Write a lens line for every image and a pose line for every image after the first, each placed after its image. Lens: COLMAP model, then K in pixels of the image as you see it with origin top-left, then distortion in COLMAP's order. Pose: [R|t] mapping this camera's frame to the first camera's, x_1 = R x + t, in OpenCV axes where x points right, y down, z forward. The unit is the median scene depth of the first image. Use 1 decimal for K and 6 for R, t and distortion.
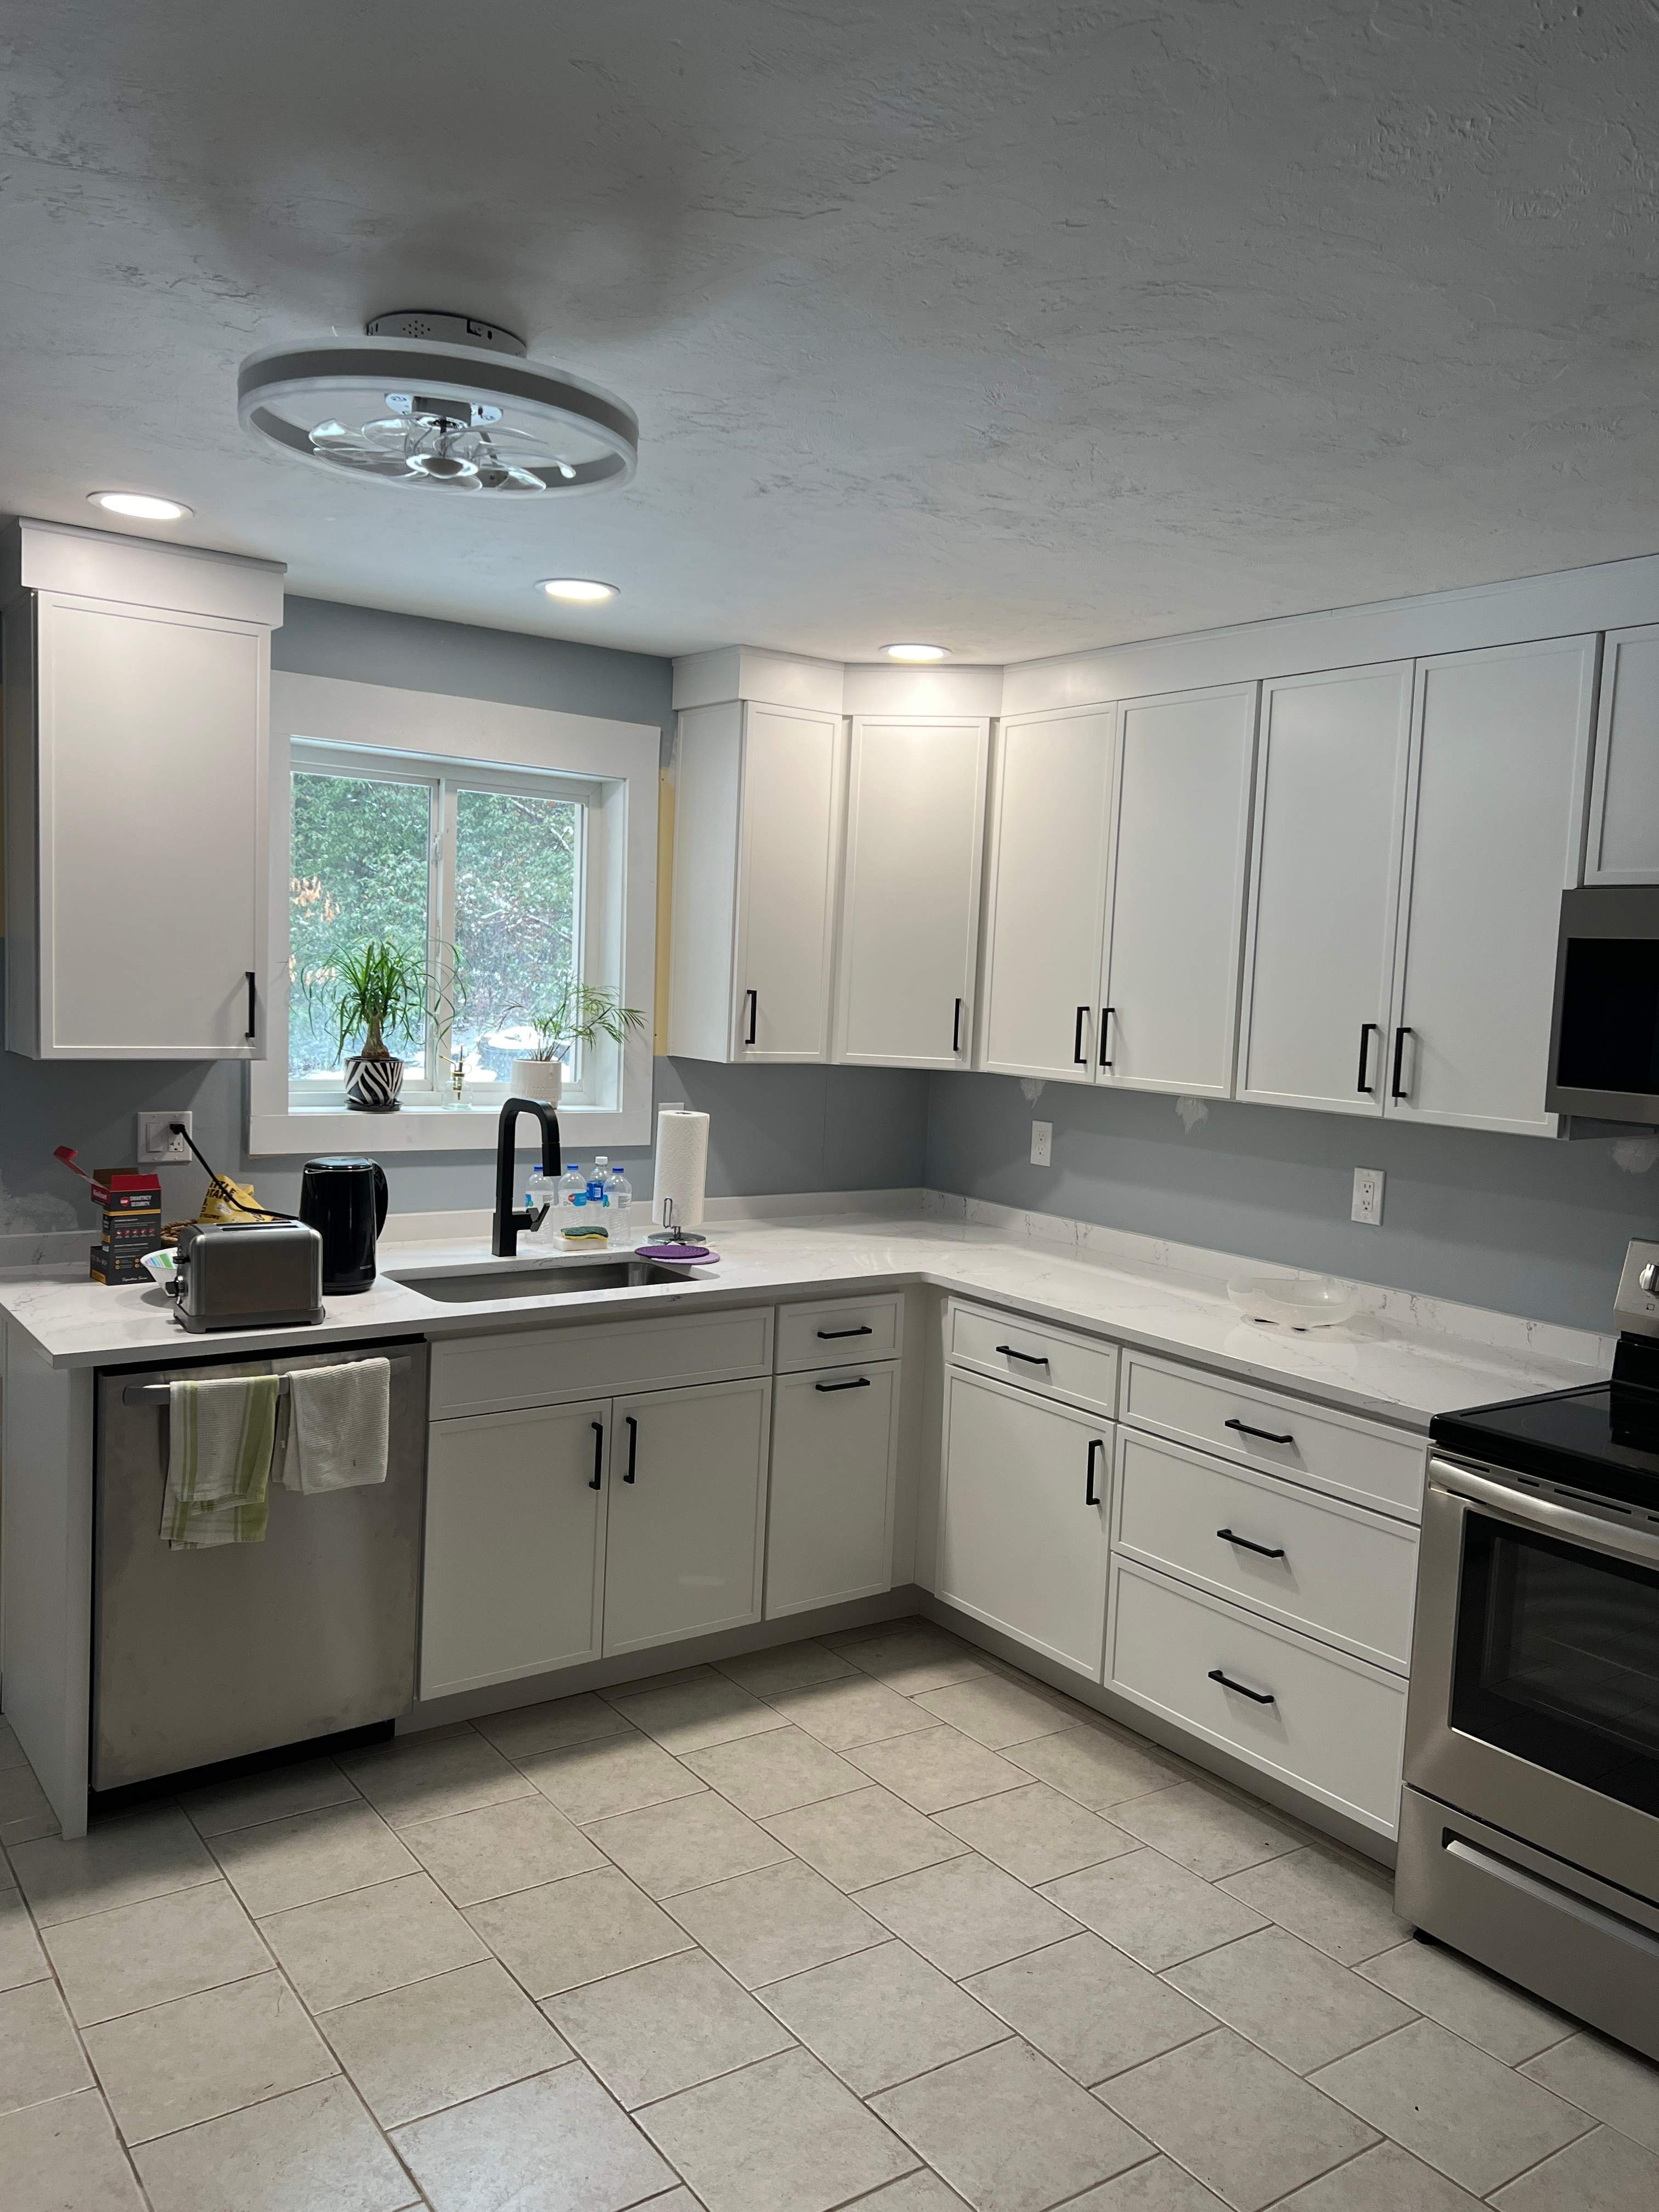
lens RADIAL K [[1668.5, 0, 824.4], [0, 1668.5, 1113.5], [0, 0, 1]] dist [0.039953, -0.045499]
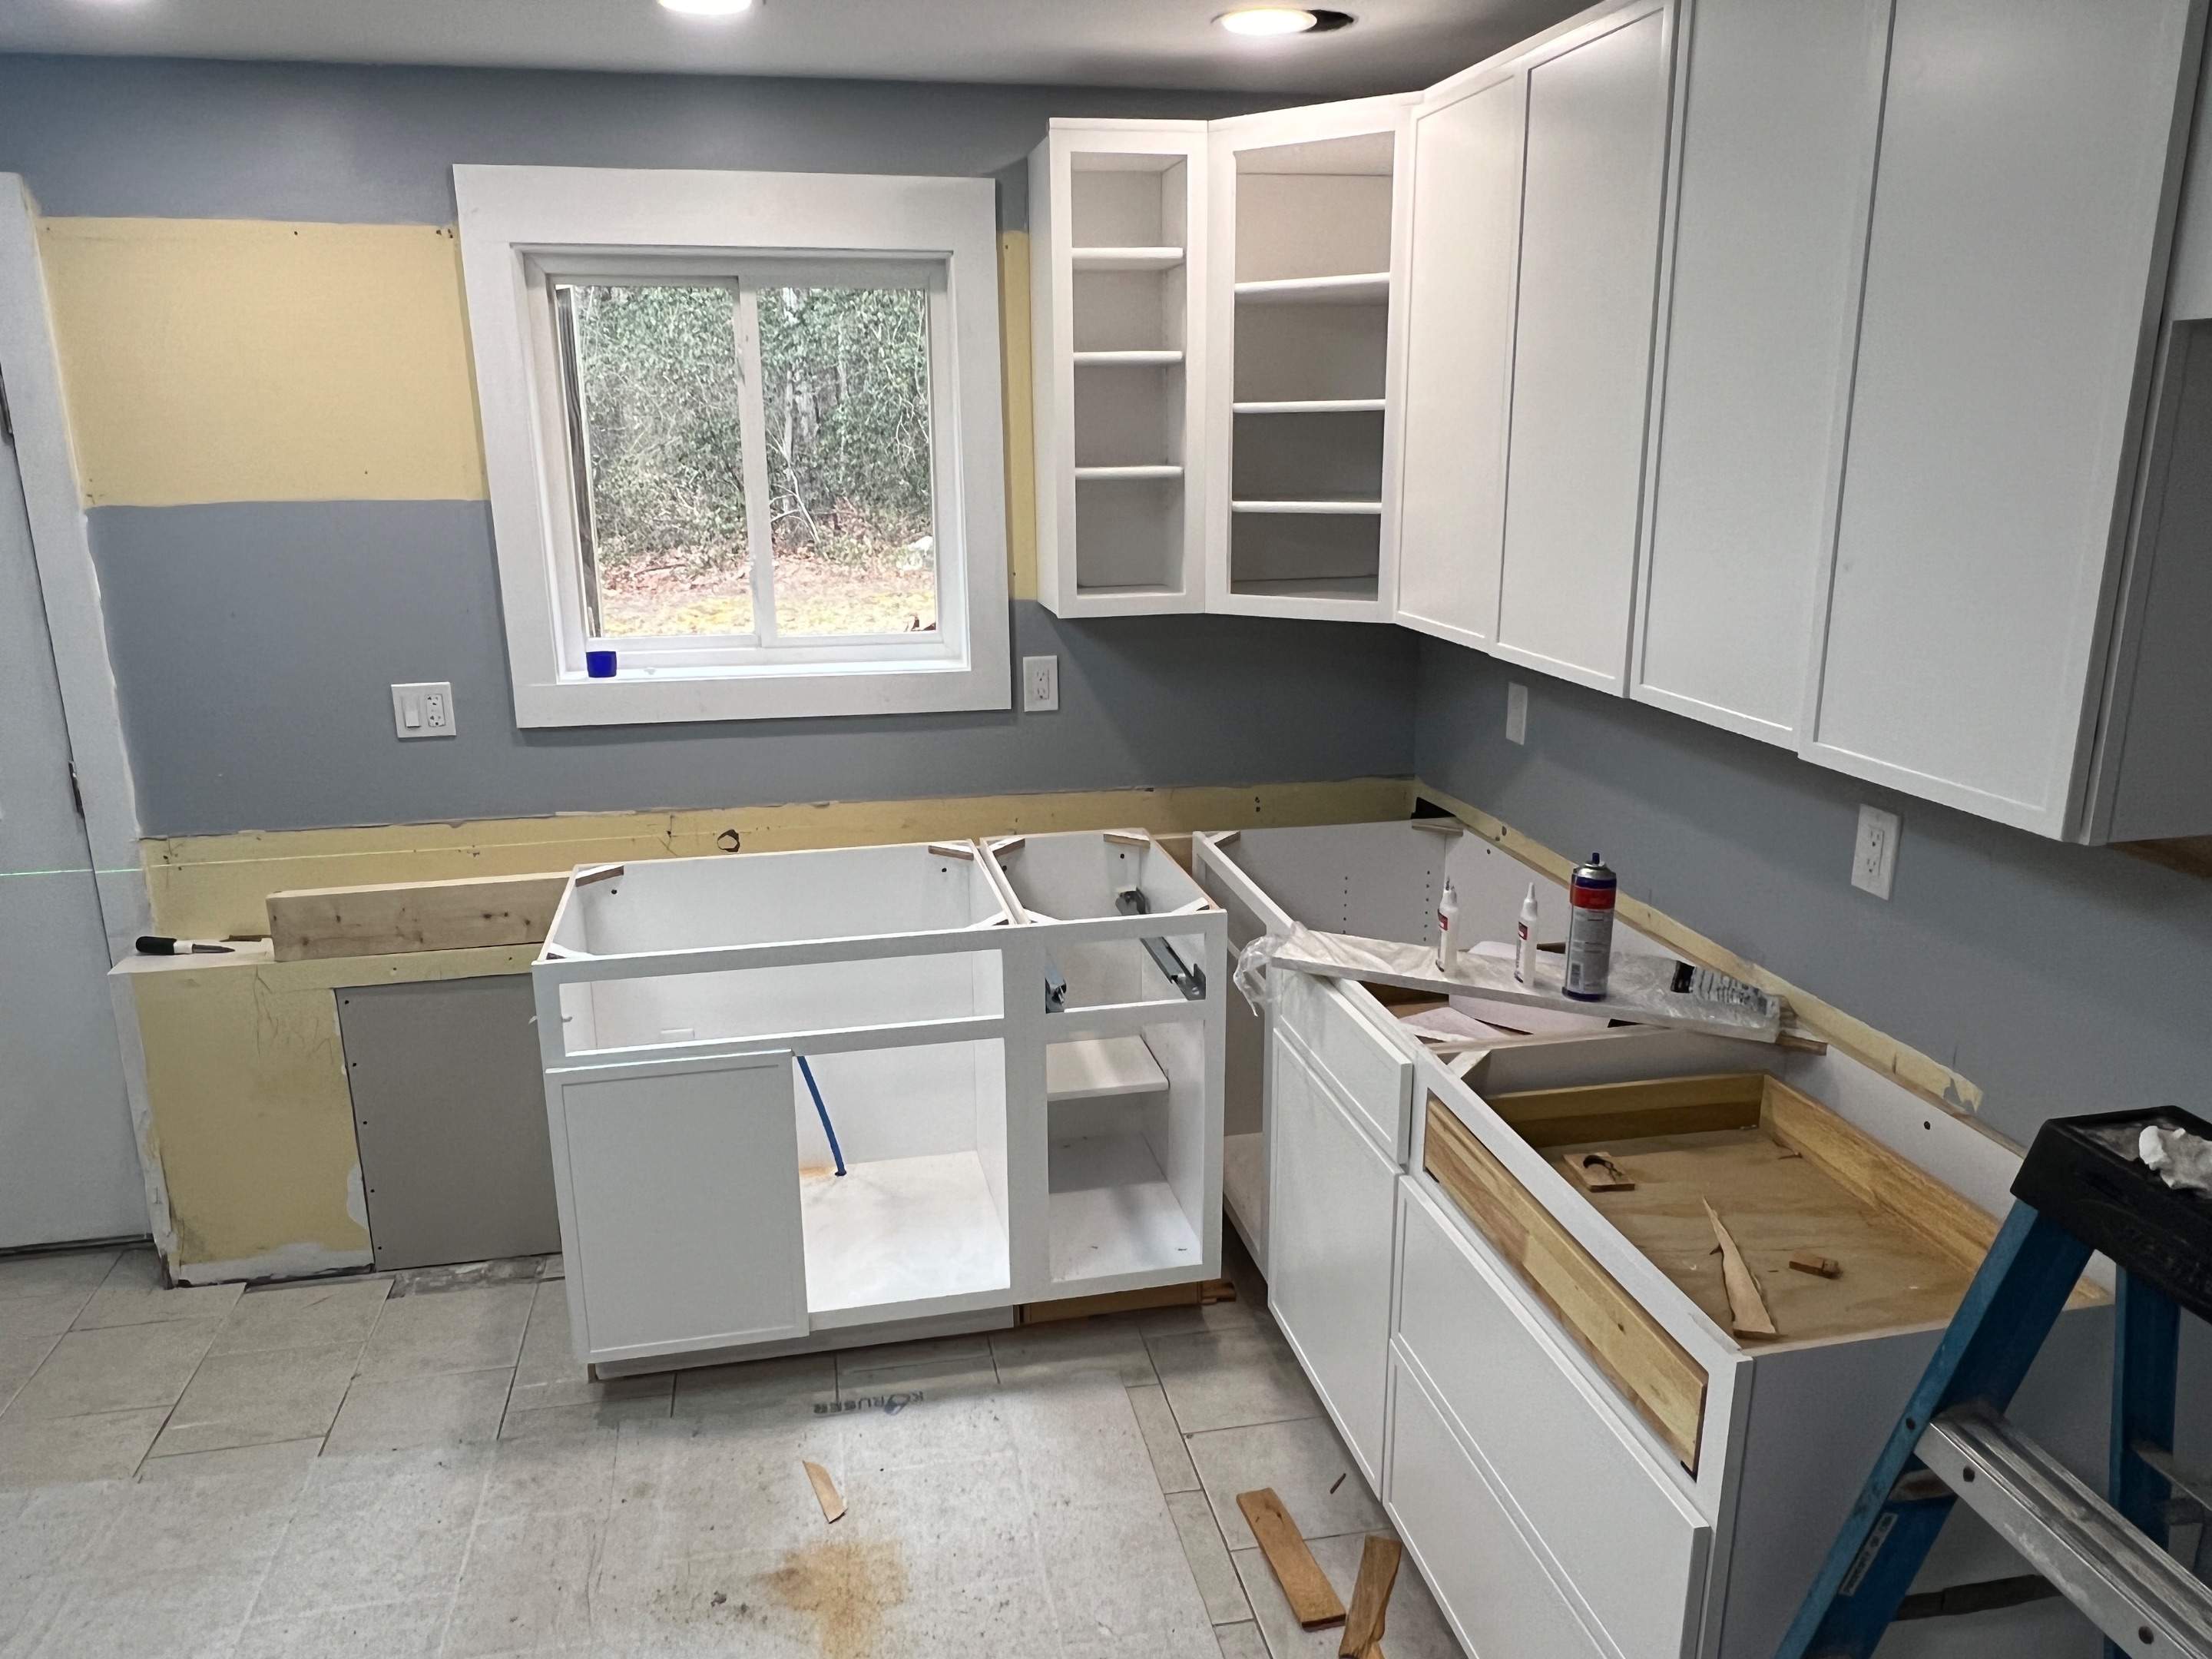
lens RADIAL K [[1527.1, 0, 1083.1], [0, 1527.1, 830.0], [0, 0, 1]] dist [0.005530, -0.003661]
pose [[0.911494, 0.055511, -0.407551, 0.298804], [0.013582, 0.986249, 0.164708, -0.057172], [0.411090, -0.155666, 0.898206, 0.392122]]
